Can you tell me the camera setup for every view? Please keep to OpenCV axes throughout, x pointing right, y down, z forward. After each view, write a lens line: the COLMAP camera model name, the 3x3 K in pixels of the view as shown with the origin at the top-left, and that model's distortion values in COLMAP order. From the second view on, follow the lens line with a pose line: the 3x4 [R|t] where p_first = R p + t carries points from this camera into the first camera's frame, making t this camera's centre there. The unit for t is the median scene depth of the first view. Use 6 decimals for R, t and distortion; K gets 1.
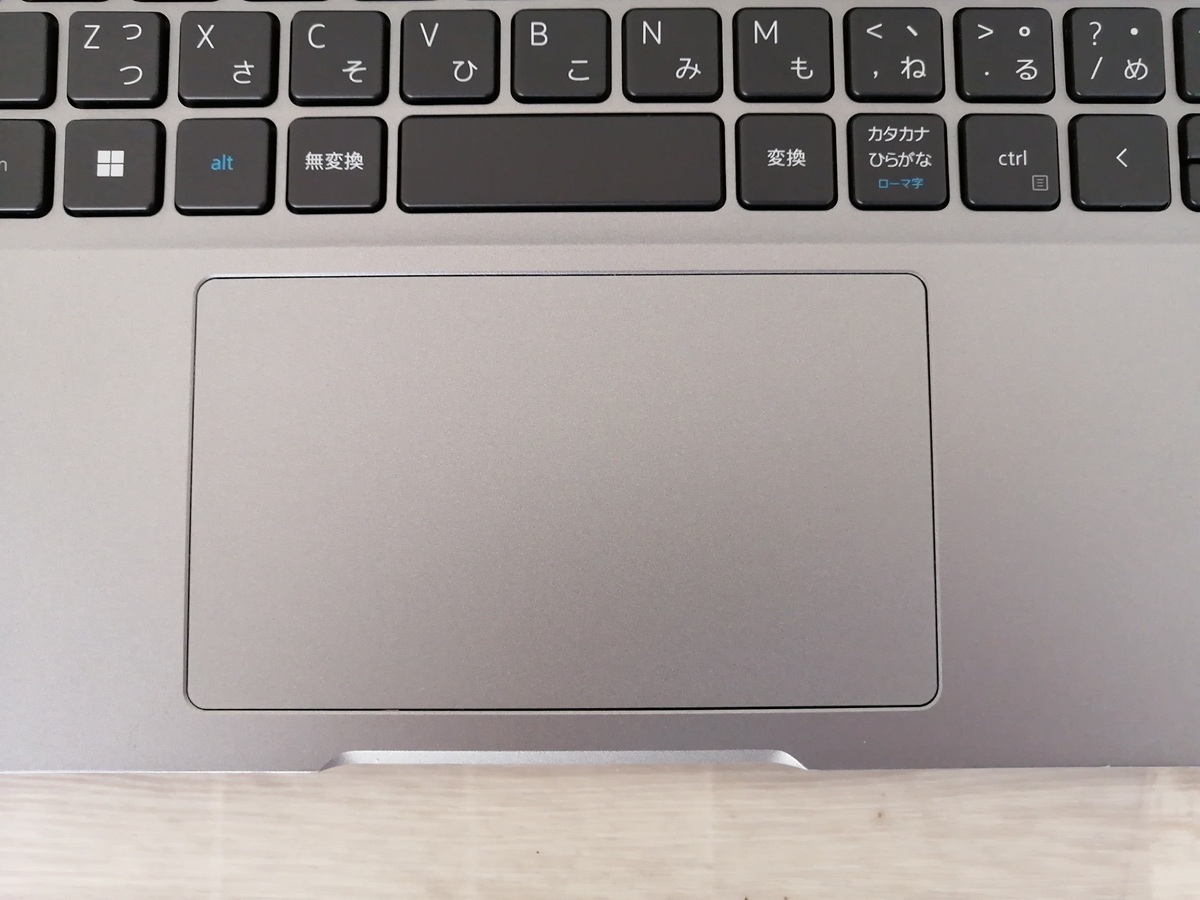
lens RADIAL K [[985.0, 0, 597.5], [0, 985.0, 444.1], [0, 0, 1]] dist [-0.030559, 0.046302]
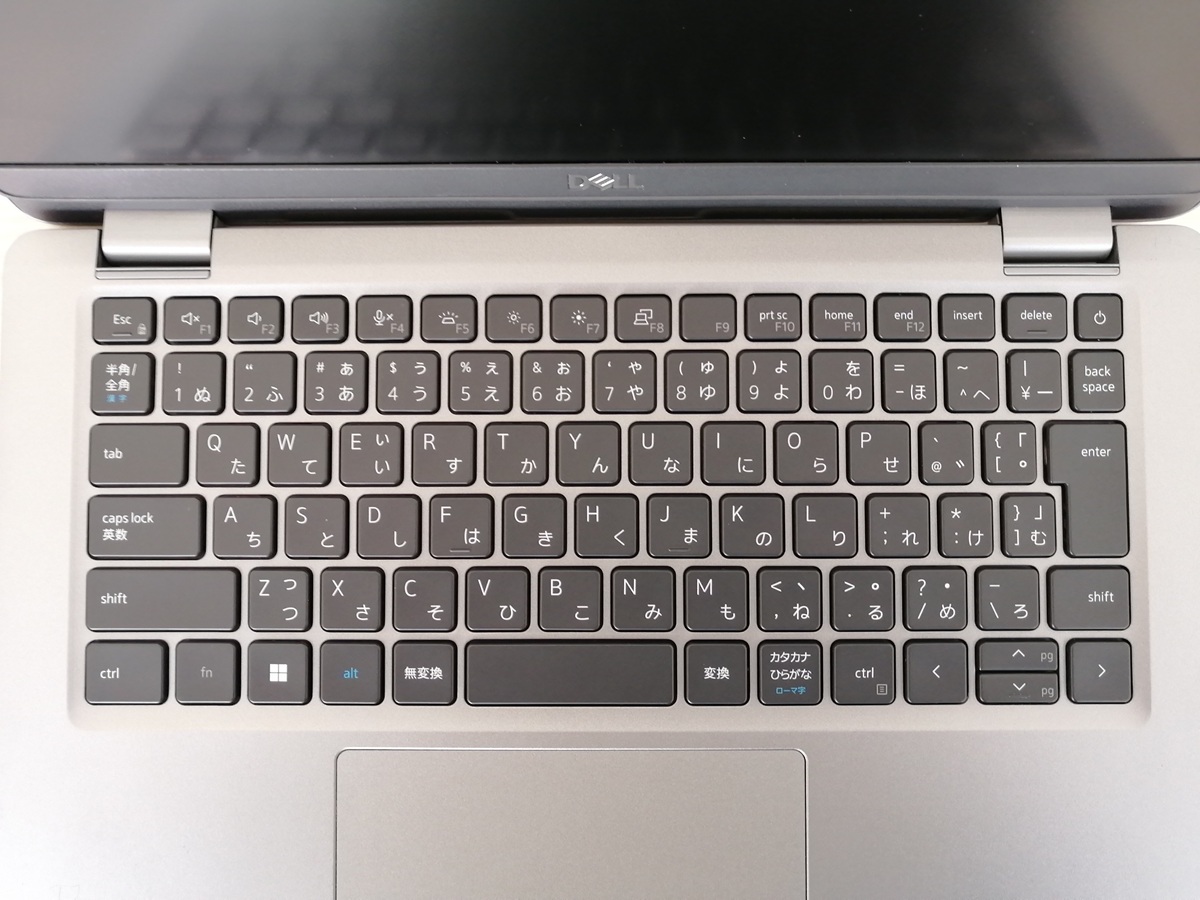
lens RADIAL K [[985.0, 0, 605.0], [0, 985.0, 446.1], [0, 0, 1]] dist [-0.030559, 0.046302]
pose [[0.999957, 0.002679, -0.008929, 0.029791], [-0.002196, 0.998558, 0.053632, -0.722383], [0.009060, -0.053610, 0.998521, -0.516602]]
